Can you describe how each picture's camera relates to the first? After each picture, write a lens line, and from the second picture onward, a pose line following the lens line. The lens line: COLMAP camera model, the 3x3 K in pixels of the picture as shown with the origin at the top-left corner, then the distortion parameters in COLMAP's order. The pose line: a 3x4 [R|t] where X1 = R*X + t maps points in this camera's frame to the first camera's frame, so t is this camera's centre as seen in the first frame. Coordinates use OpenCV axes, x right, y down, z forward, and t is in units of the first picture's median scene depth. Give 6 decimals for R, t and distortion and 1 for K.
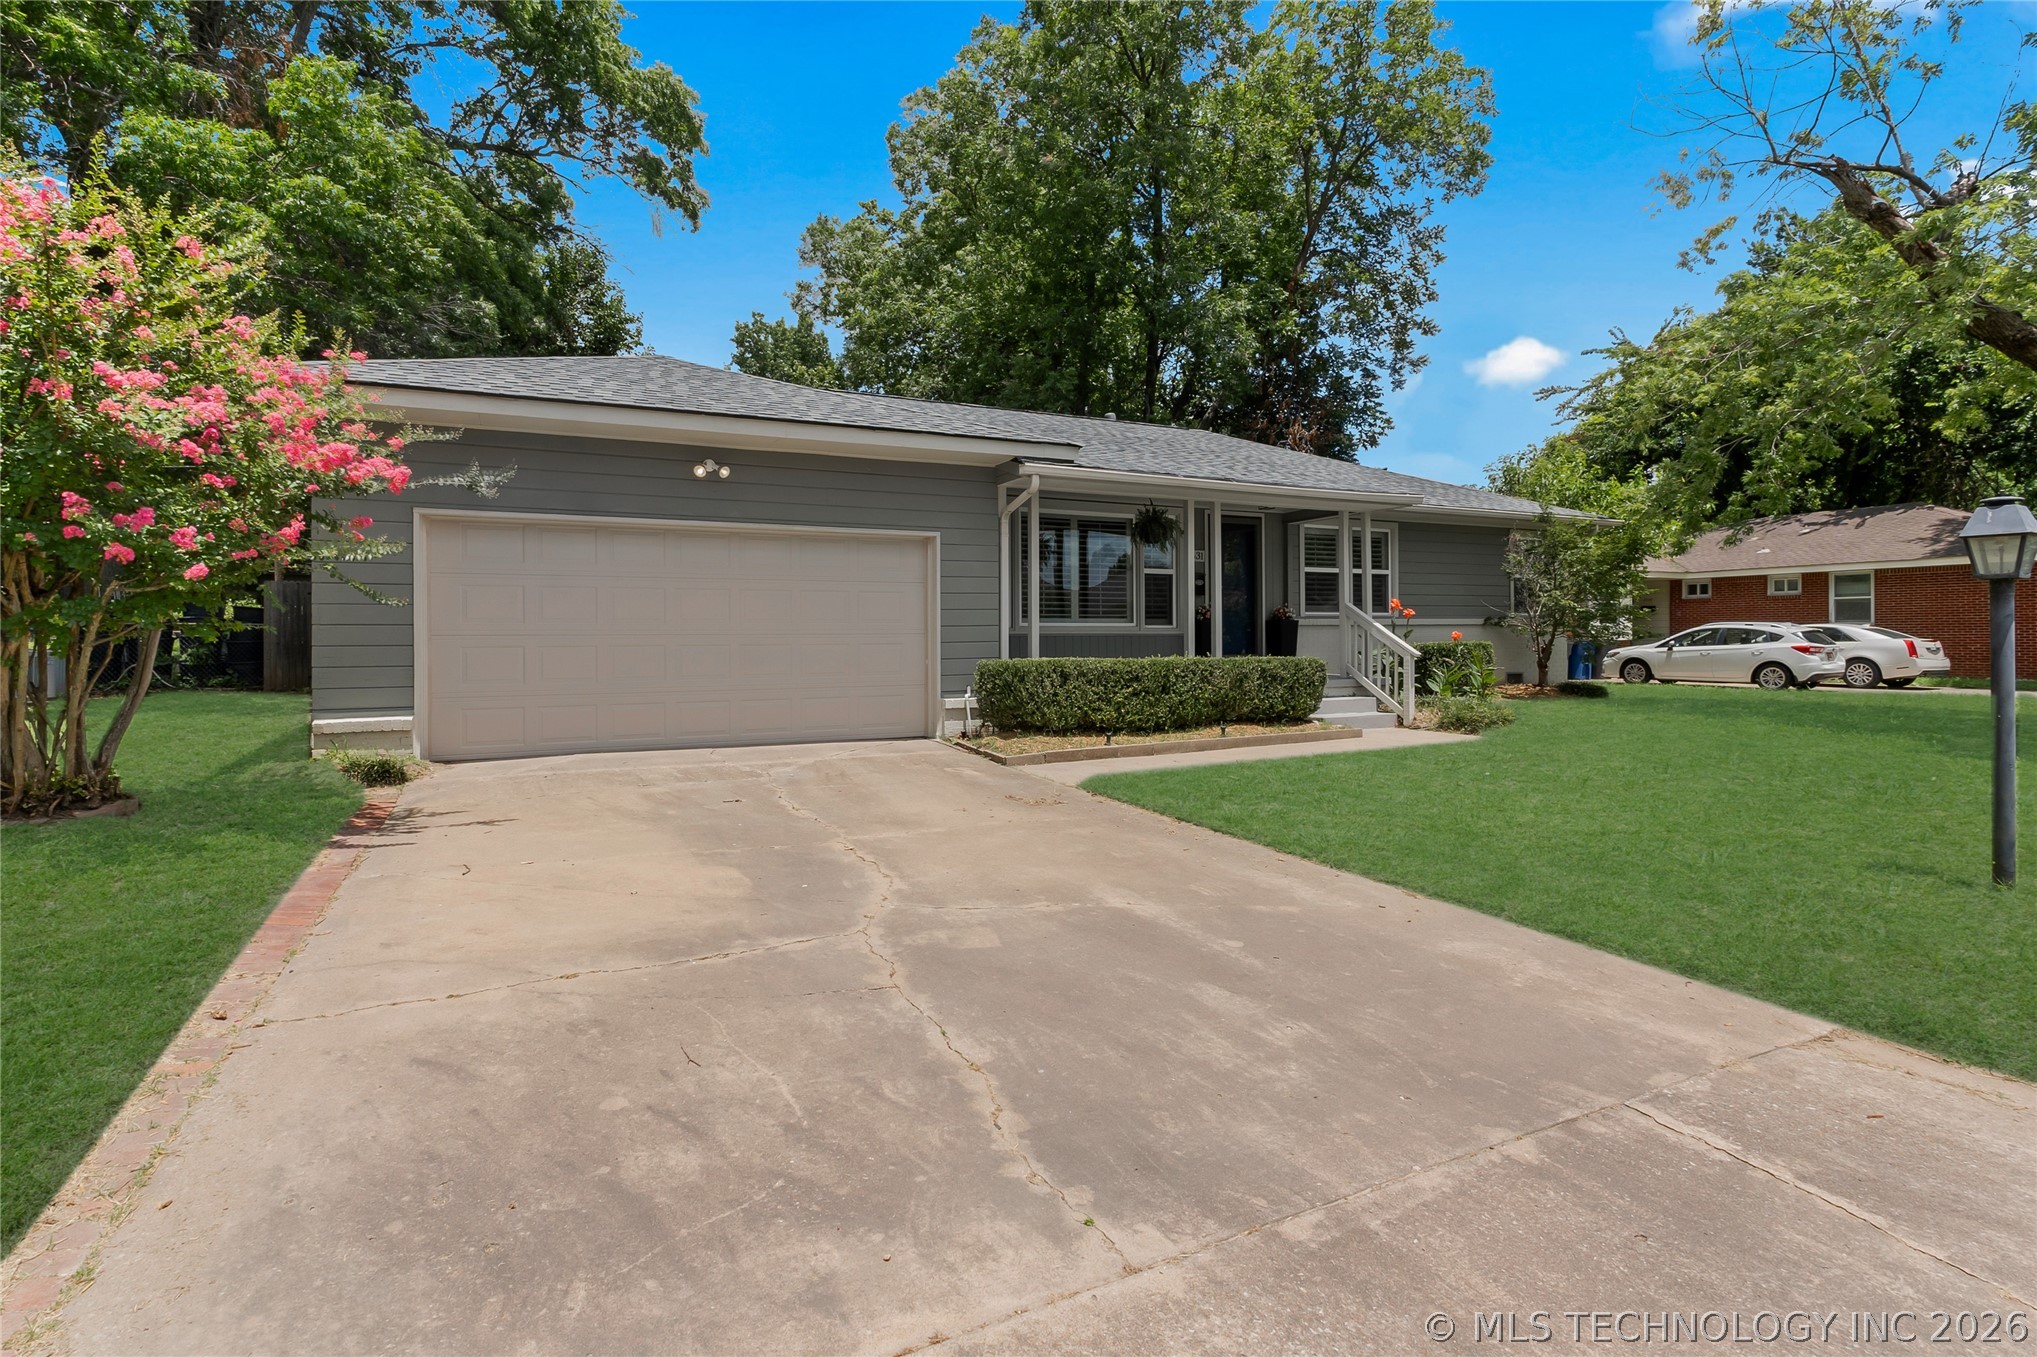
lens RADIAL K [[904.1, 0, 1021.7], [0, 904.1, 636.5], [0, 0, 1]] dist [0.000351, 0.000039]
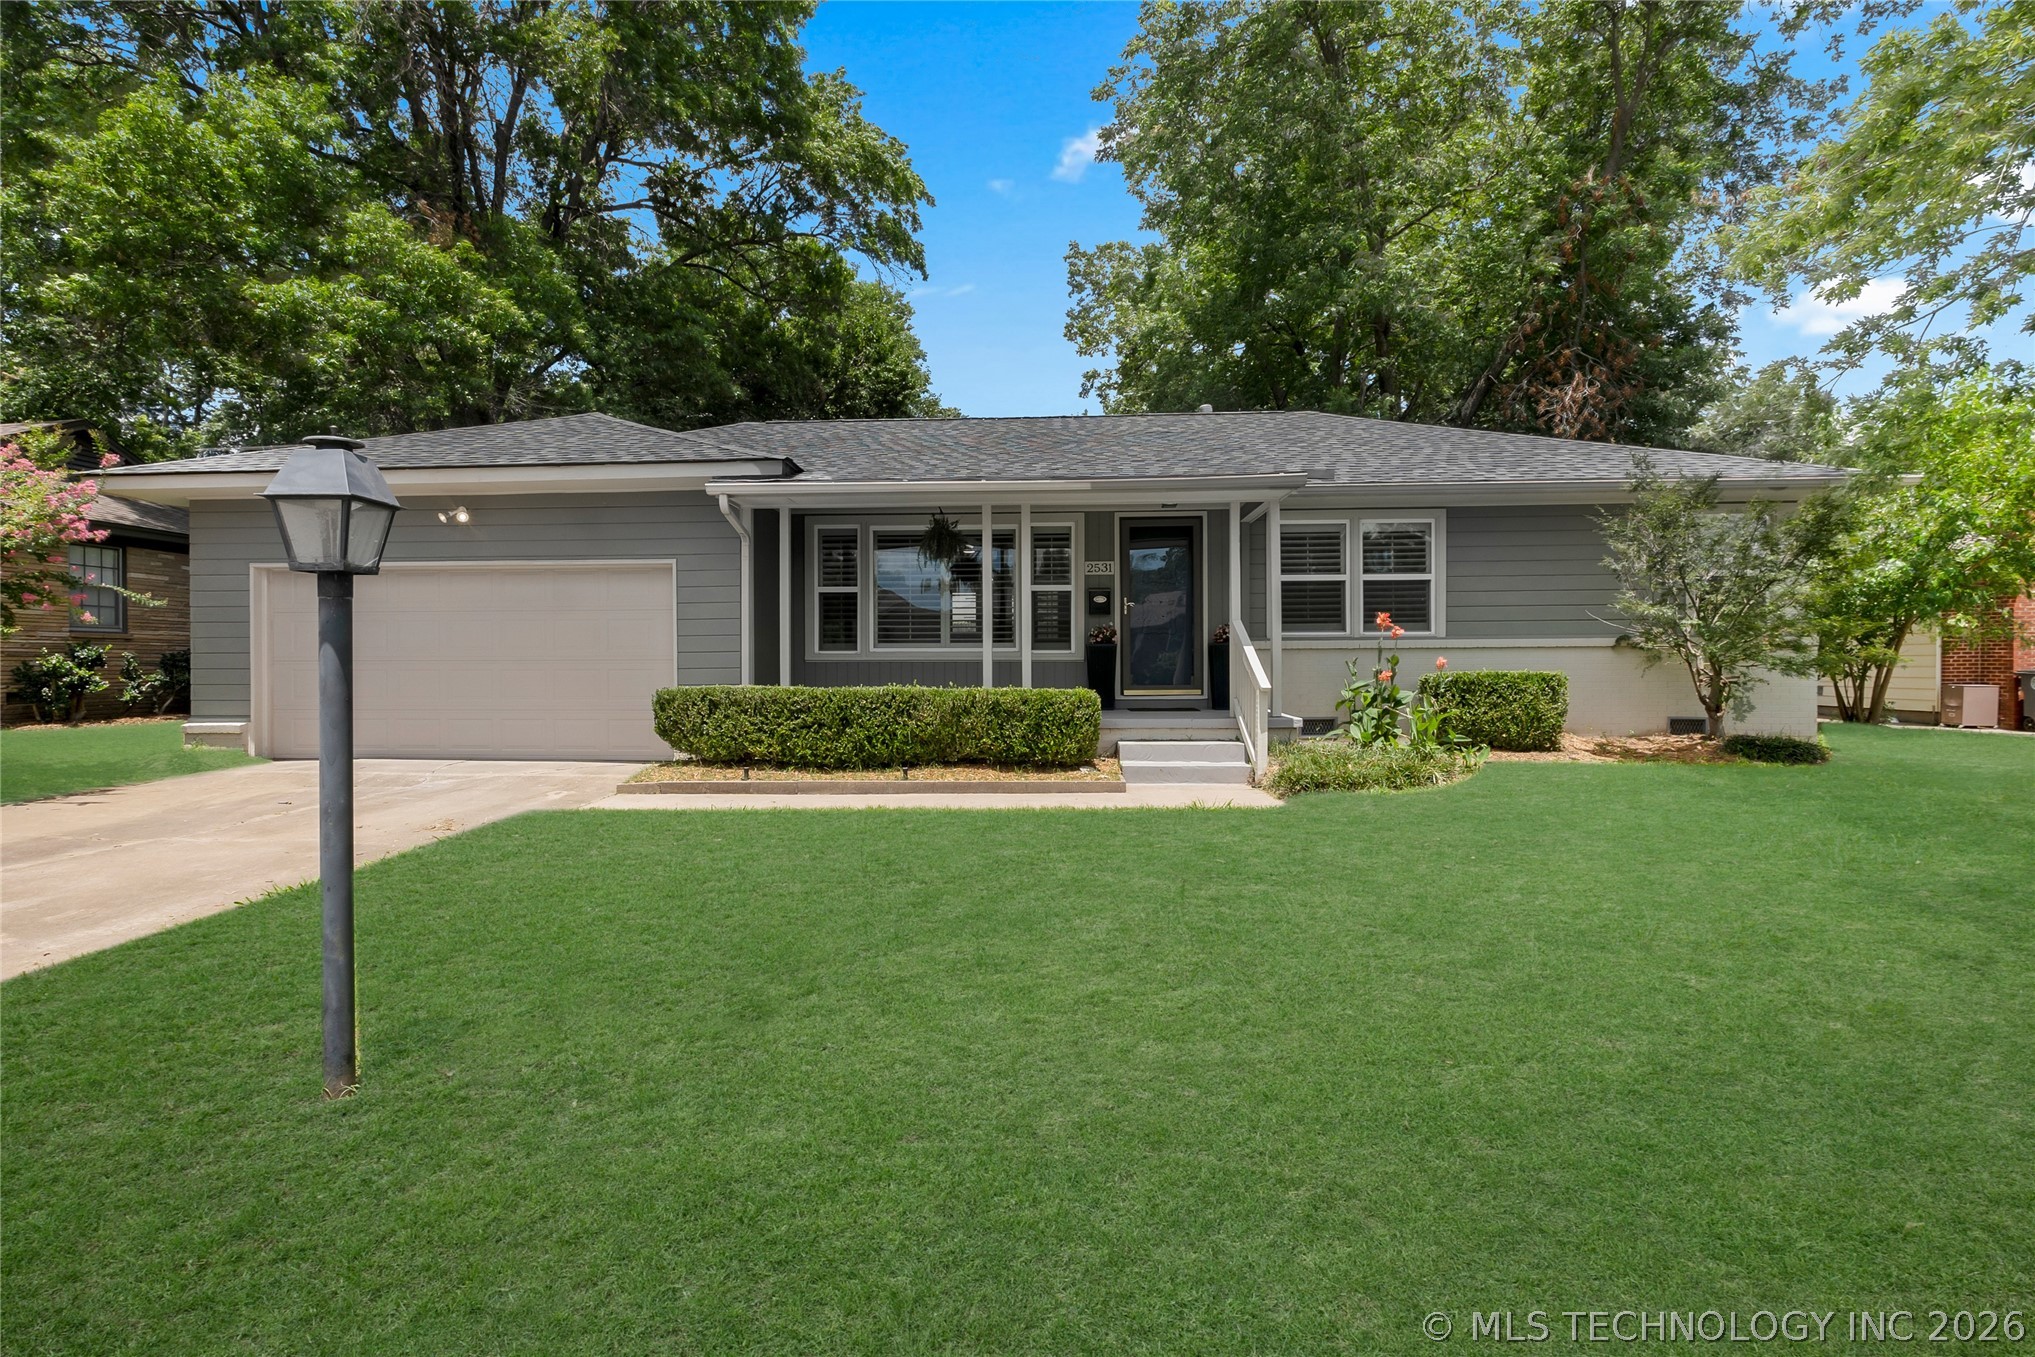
lens RADIAL K [[911.3, 0, 1017.5], [0, 911.3, 678.5], [0, 0, 1]] dist [0.001666, 0.000172]
pose [[0.883743, 0.010644, -0.467852, 0.676837], [-0.001525, 0.999801, 0.019866, -0.003149], [0.467971, -0.016843, 0.883583, 0.261251]]
